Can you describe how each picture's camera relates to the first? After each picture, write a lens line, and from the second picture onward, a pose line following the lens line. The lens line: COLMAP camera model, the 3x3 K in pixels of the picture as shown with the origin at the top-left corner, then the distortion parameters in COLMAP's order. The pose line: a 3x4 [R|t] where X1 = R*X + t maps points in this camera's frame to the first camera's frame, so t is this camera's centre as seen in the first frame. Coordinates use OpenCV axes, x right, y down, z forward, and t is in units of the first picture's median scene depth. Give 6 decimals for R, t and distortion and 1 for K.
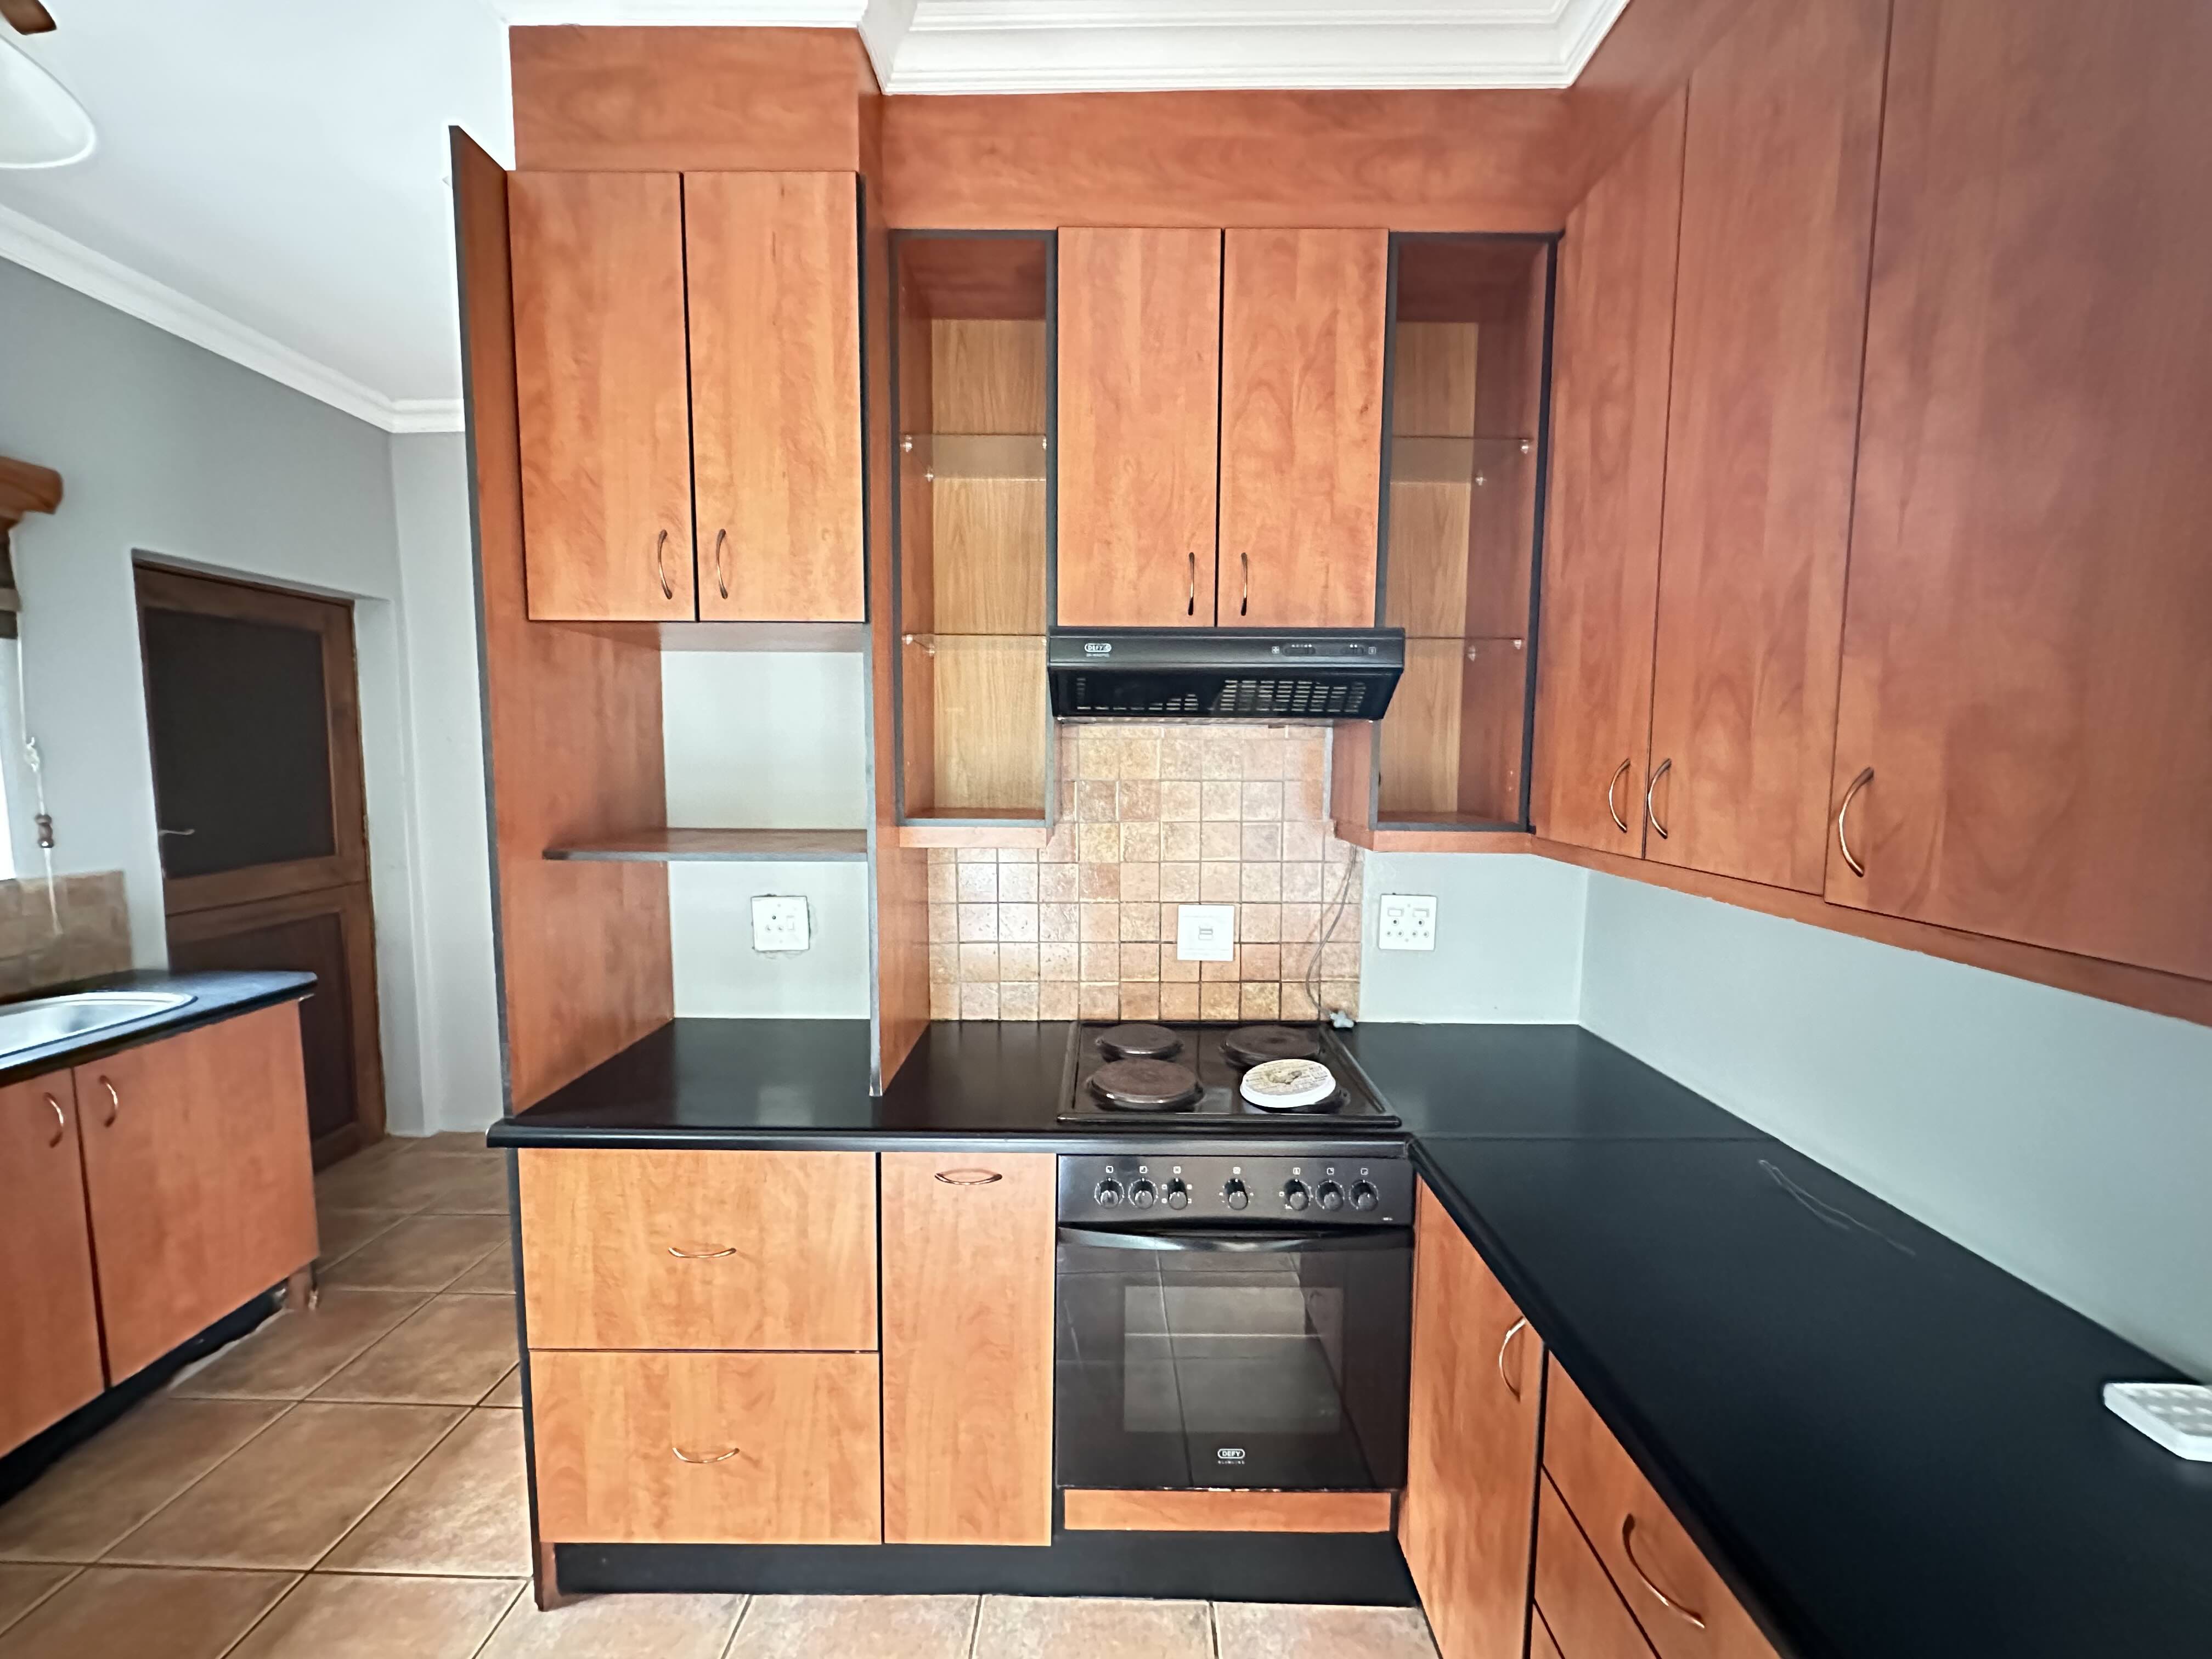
lens RADIAL K [[883.3, 0, 1104.5], [0, 883.3, 832.2], [0, 0, 1]] dist [-0.003093, 0.000282]
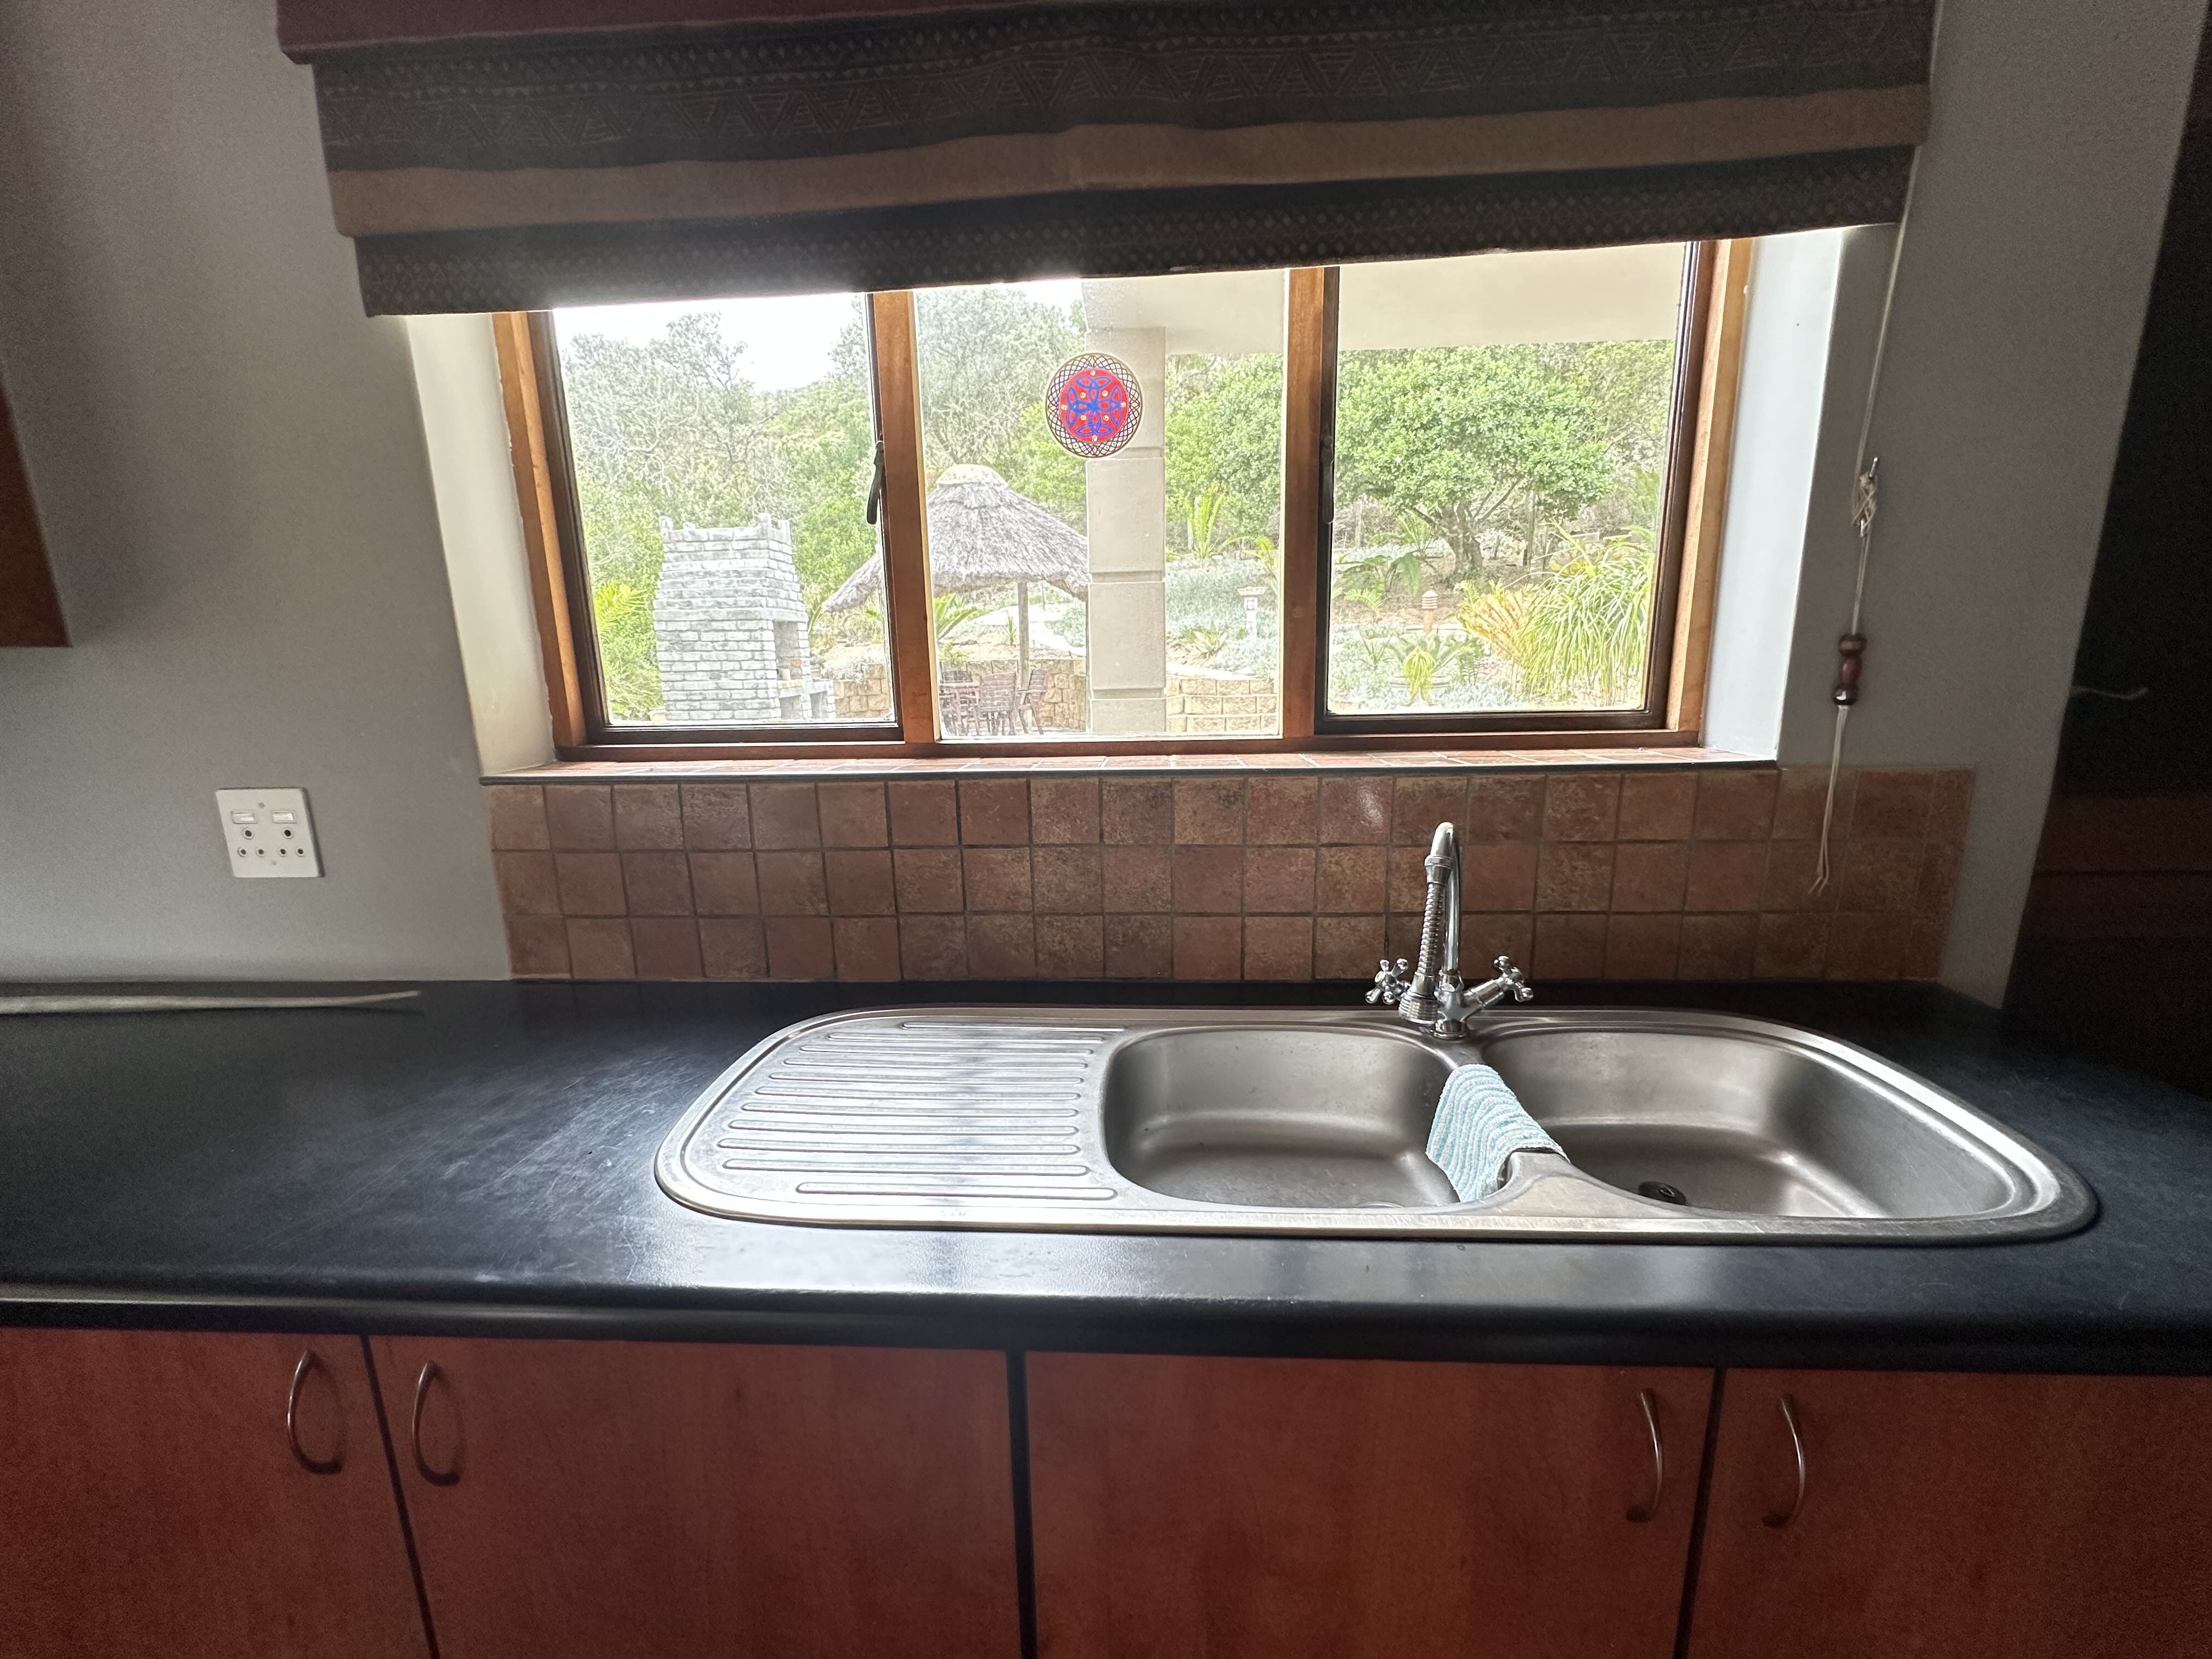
lens RADIAL K [[883.3, 0, 1104.5], [0, 883.3, 832.2], [0, 0, 1]] dist [-0.003093, 0.000282]
pose [[-0.025925, 0.203367, -0.978759, -0.711361], [-0.069695, 0.976338, 0.204710, 0.015365], [0.997231, 0.073522, -0.011138, 0.611604]]
